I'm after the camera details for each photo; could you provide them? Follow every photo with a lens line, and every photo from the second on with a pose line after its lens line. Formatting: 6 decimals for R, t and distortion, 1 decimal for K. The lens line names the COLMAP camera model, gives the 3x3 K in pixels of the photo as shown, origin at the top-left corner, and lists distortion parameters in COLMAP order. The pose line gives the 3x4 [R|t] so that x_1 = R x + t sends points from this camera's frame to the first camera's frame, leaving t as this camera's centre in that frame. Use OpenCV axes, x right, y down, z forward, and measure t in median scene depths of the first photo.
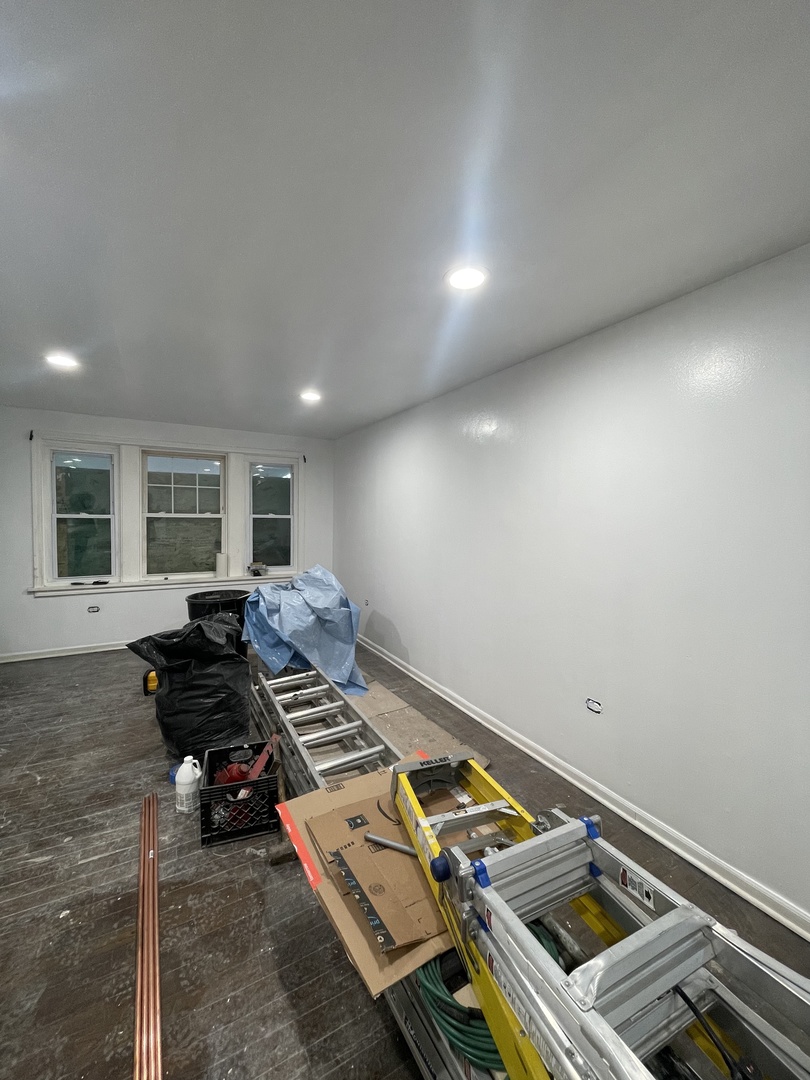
lens RADIAL K [[445.7, 0, 405.0], [0, 445.7, 540.0], [0, 0, 1]] dist [-0.000177, -0.000090]
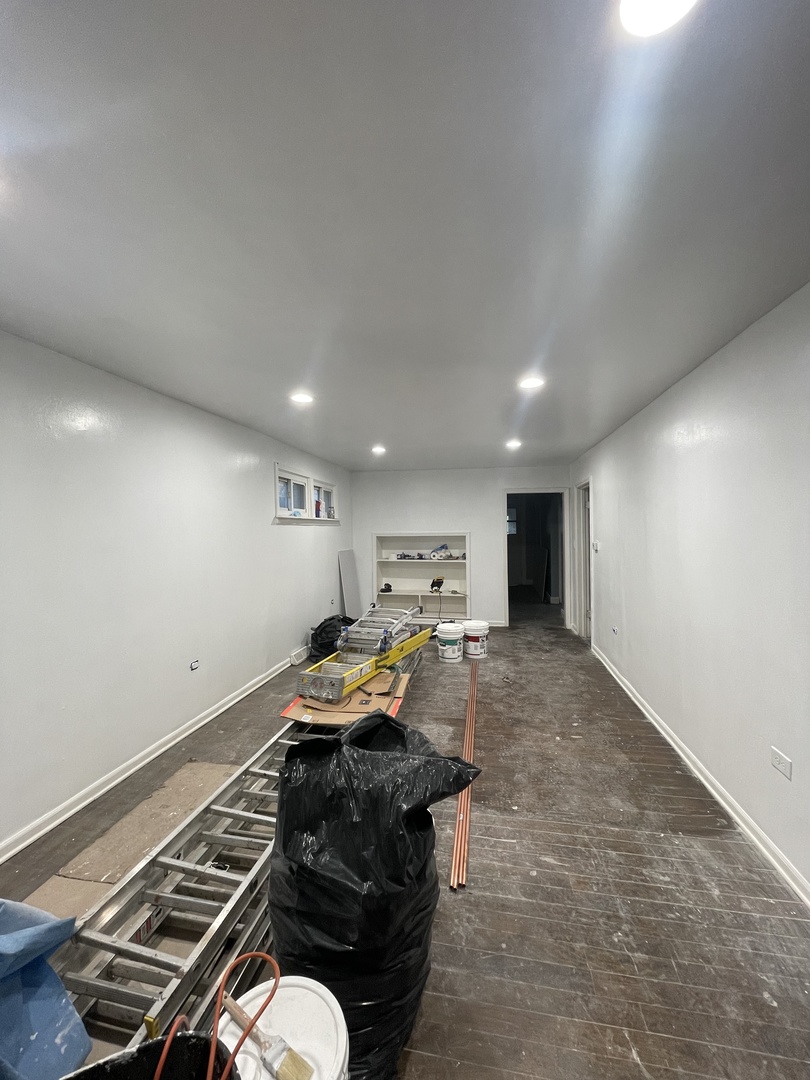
lens RADIAL K [[445.7, 0, 405.0], [0, 445.7, 540.0], [0, 0, 1]] dist [-0.000177, -0.000090]
pose [[-0.769267, -0.017097, 0.638699, -1.251221], [0.042242, 0.996094, 0.077541, -0.143288], [-0.637529, 0.086630, -0.765540, 2.022349]]
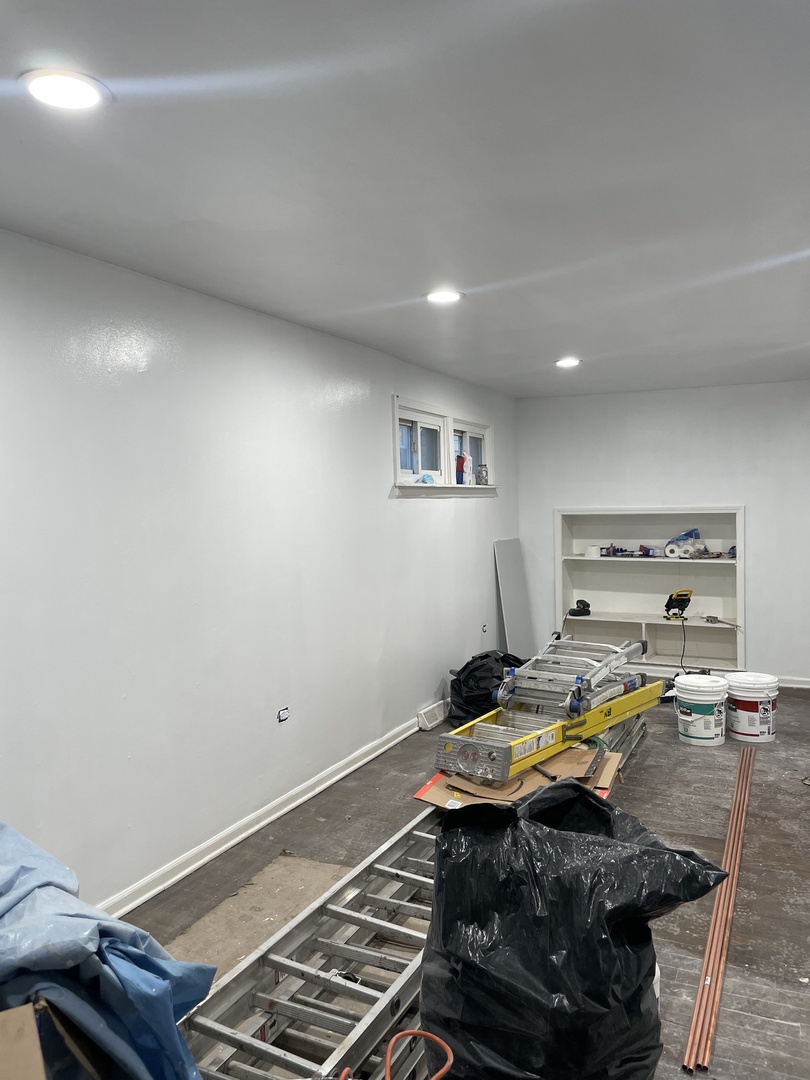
lens RADIAL K [[823.0, 0, 399.1], [0, 823.0, 535.3], [0, 0, 1]] dist [0.095364, -0.138020]
pose [[-0.581635, -0.031860, 0.812826, -1.418391], [0.061800, 0.994614, 0.083208, -0.176075], [-0.811099, 0.098630, -0.576533, 2.209691]]
